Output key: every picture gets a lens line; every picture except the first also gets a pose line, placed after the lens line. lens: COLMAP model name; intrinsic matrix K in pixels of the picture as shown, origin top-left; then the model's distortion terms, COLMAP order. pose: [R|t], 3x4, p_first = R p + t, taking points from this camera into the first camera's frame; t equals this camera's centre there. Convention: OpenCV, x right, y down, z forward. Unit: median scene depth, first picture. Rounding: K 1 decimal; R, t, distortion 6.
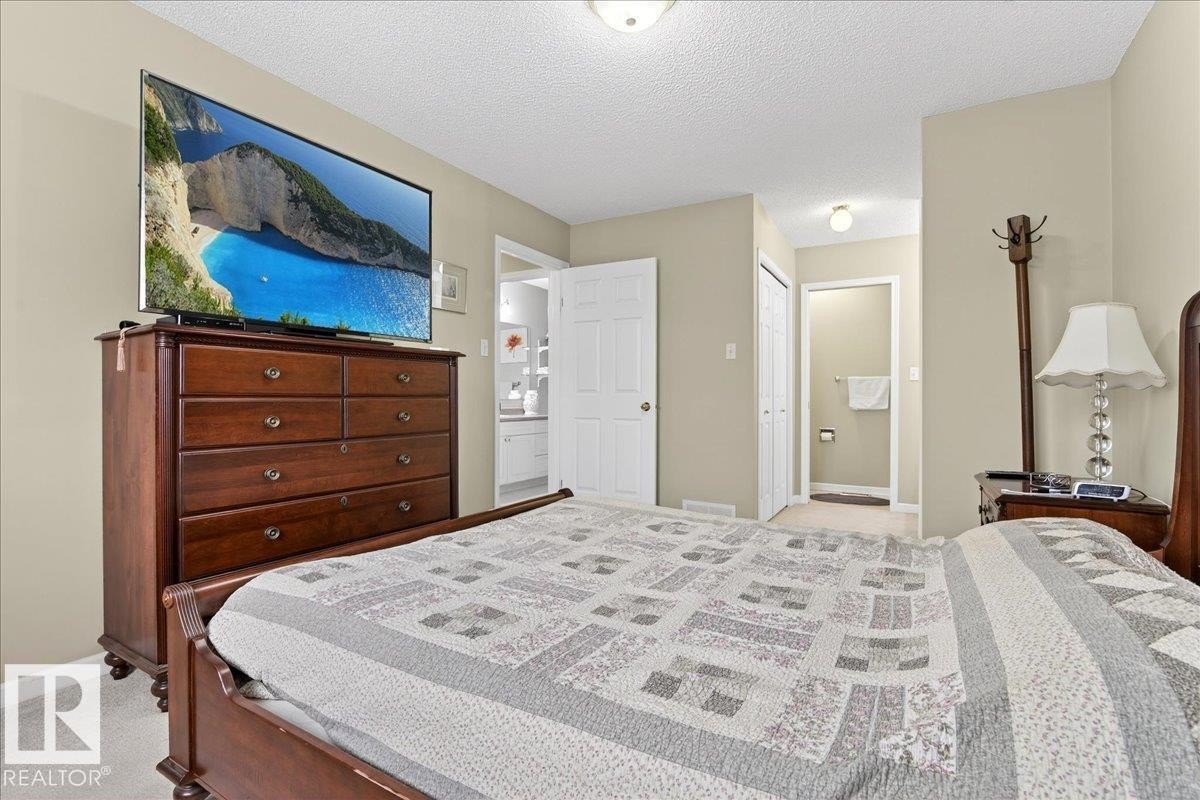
lens RADIAL K [[558.0, 0, 594.9], [0, 558.0, 397.8], [0, 0, 1]] dist [-0.020628, -0.000627]
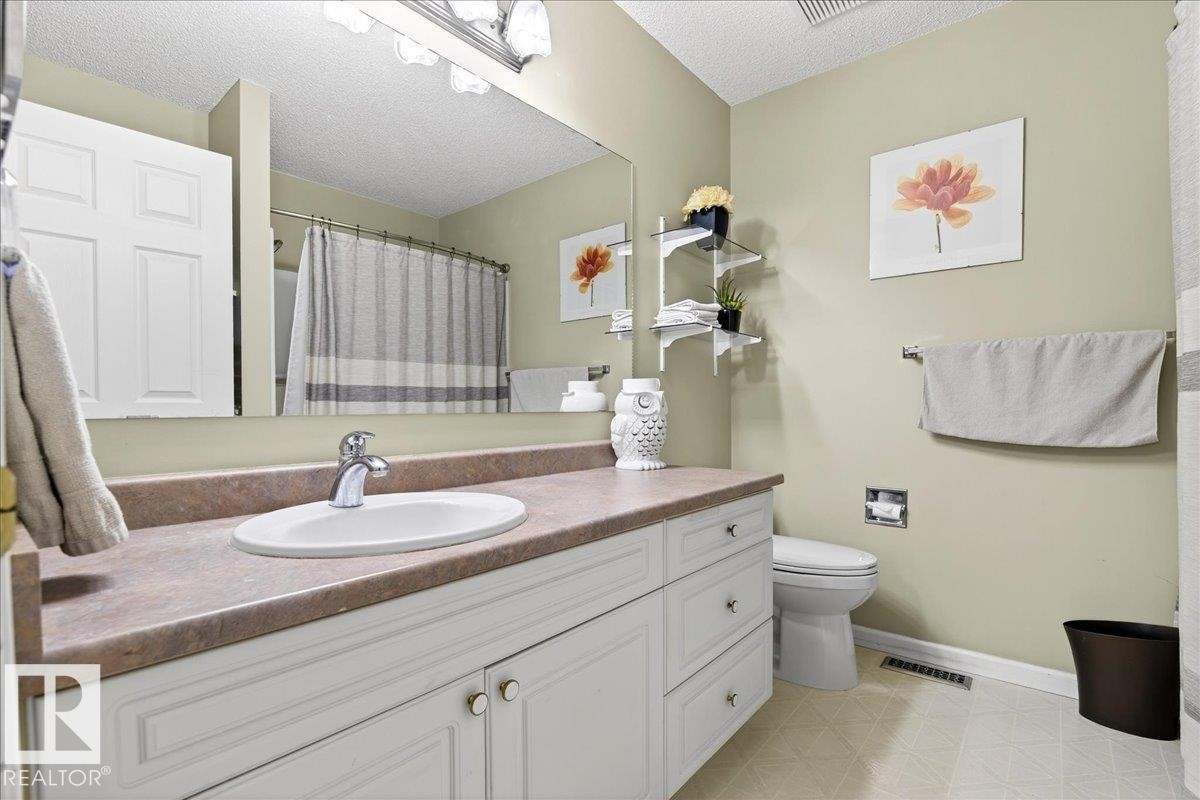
lens RADIAL K [[558.0, 0, 600.1], [0, 558.0, 408.4], [0, 0, 1]] dist [-0.020628, -0.000627]
pose [[0.984756, -0.006230, -0.173829, -0.081879], [0.006065, 0.999981, -0.001478, 0.001310], [0.173834, 0.000401, 0.984775, 0.696415]]
